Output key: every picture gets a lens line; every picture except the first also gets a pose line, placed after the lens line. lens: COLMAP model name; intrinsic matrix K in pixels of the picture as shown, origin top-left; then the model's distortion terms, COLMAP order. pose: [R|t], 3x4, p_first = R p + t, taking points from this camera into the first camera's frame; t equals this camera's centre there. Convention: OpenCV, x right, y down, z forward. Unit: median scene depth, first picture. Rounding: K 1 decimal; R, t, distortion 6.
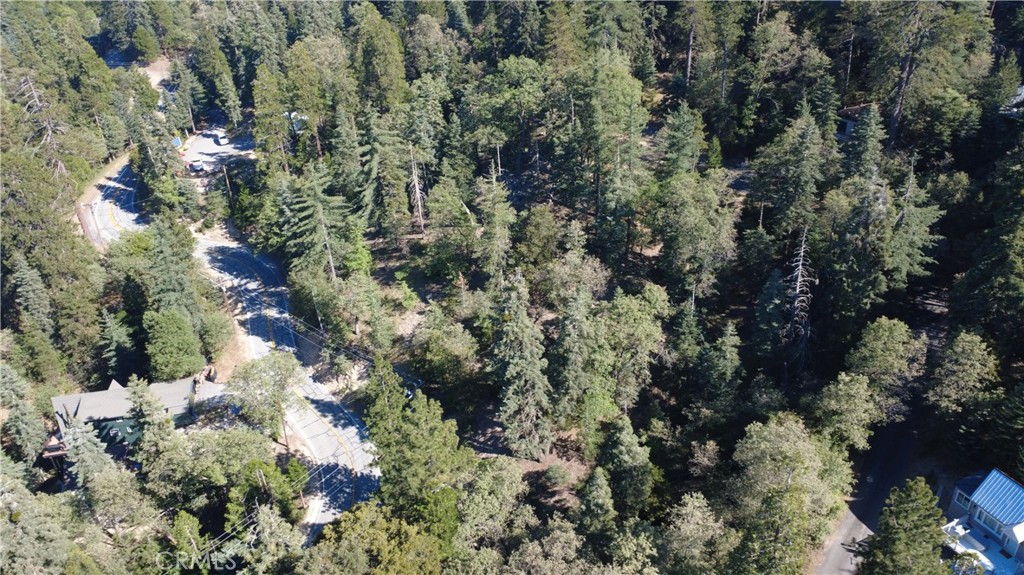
lens RADIAL K [[746.1, 0, 512.0], [0, 746.1, 287.5], [0, 0, 1]] dist [-0.002730, -0.002859]
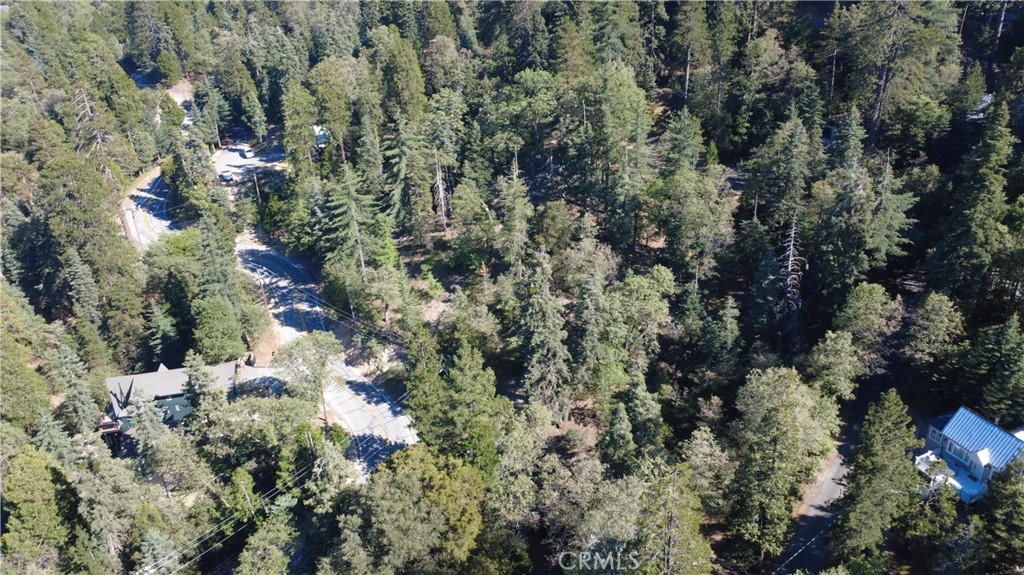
lens RADIAL K [[746.1, 0, 512.0], [0, 746.1, 287.5], [0, 0, 1]] dist [-0.002730, -0.002859]
pose [[0.999961, -0.003531, 0.008138, -0.035518], [0.003855, 0.999184, -0.040215, 0.061203], [-0.007989, 0.040245, 0.999158, -0.094449]]
